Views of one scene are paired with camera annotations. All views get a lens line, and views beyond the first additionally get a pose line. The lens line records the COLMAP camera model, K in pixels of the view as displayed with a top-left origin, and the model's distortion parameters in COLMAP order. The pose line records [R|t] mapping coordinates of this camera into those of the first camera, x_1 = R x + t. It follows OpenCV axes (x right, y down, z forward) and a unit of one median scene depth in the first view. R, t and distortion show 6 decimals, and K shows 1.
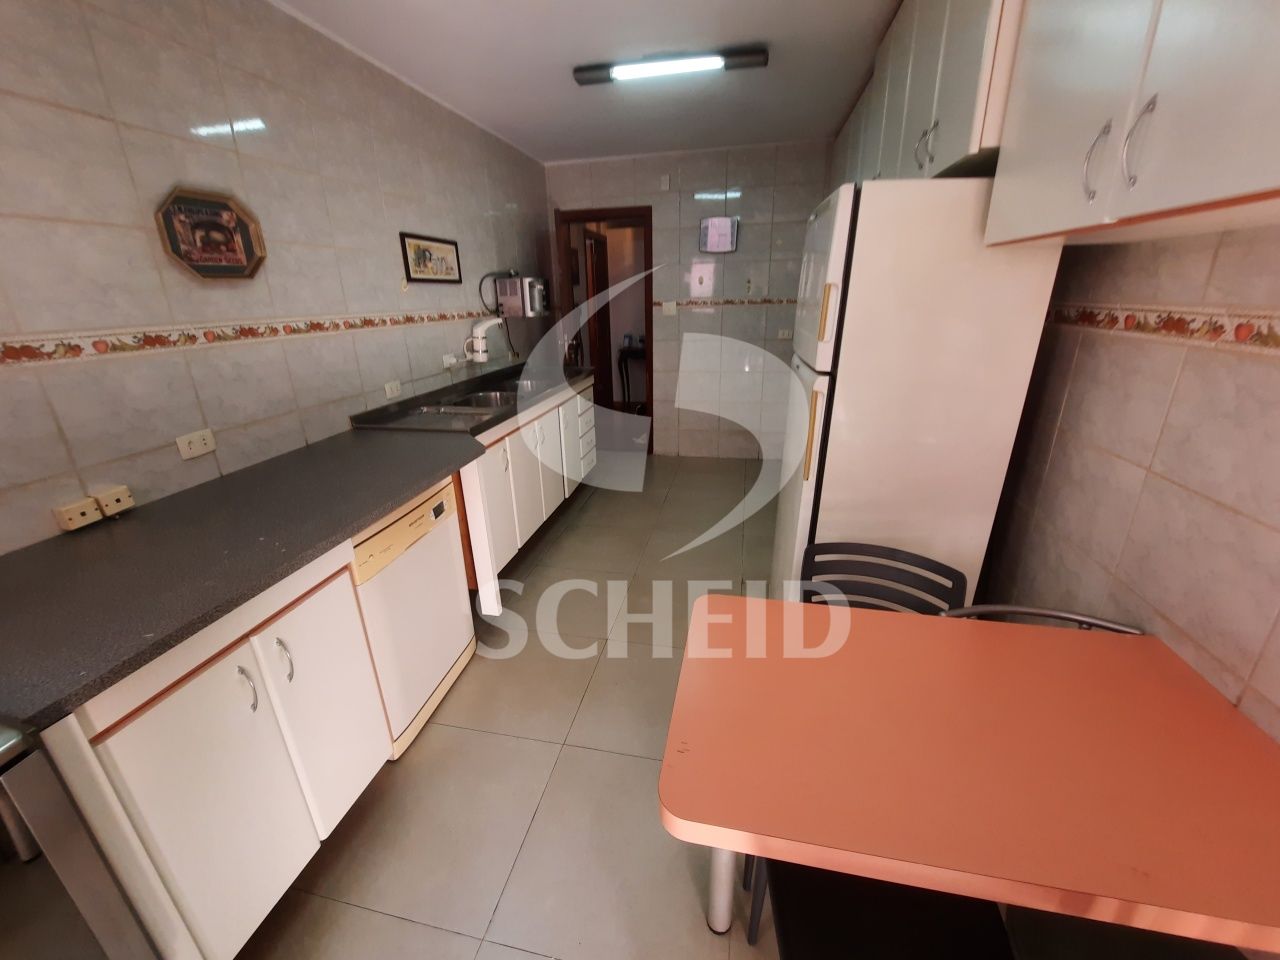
lens RADIAL K [[519.0, 0, 635.6], [0, 519.0, 478.4], [0, 0, 1]] dist [-0.016415, 0.000041]
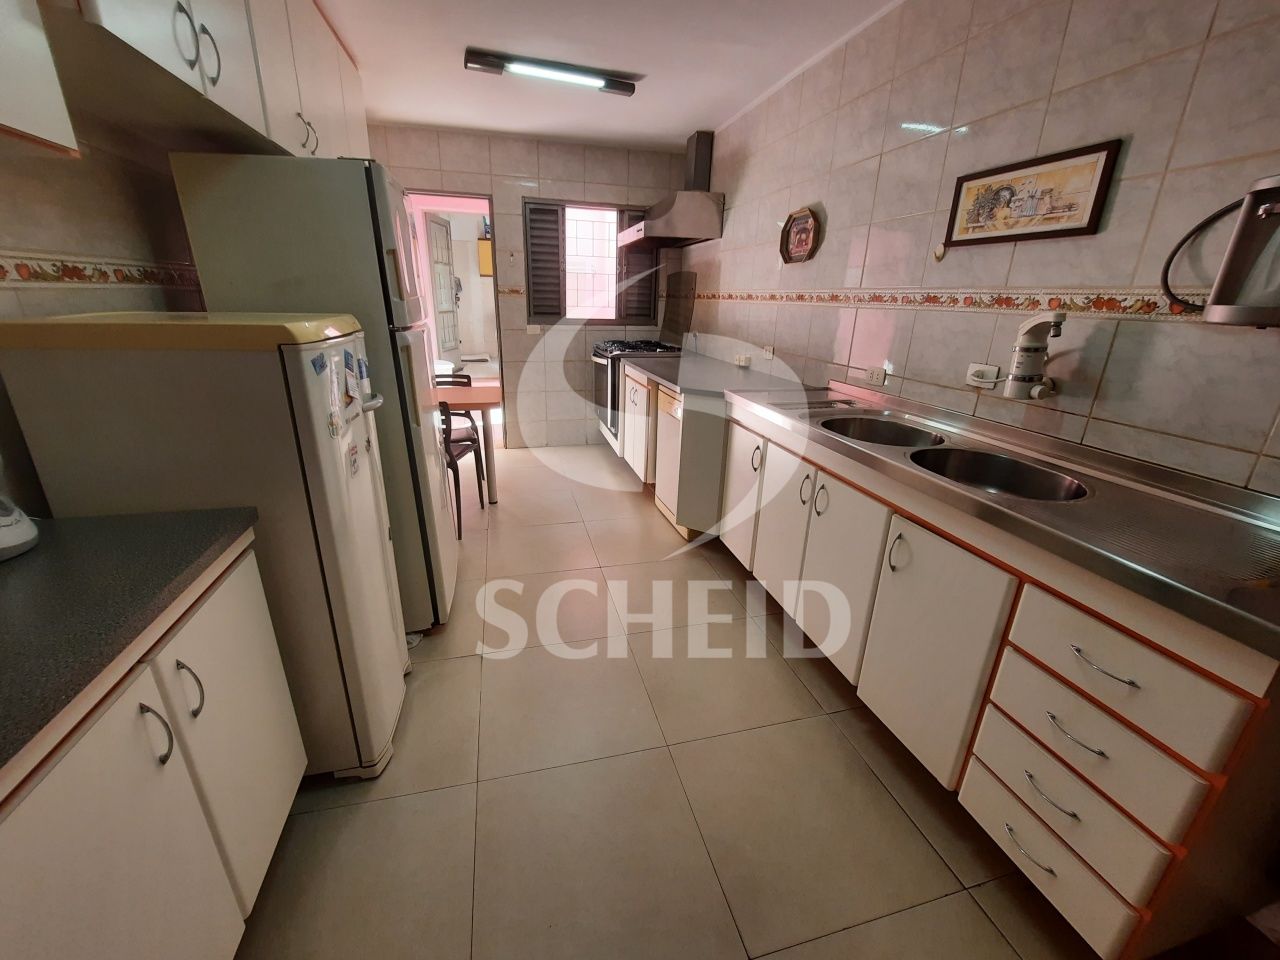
lens RADIAL K [[519.0, 0, 635.6], [0, 519.0, 478.4], [0, 0, 1]] dist [-0.016415, 0.000041]
pose [[-0.891641, 0.136282, -0.431744, 0.310598], [-0.168345, 0.785445, 0.595597, -0.496557], [0.420281, 0.603741, -0.677393, 1.544239]]
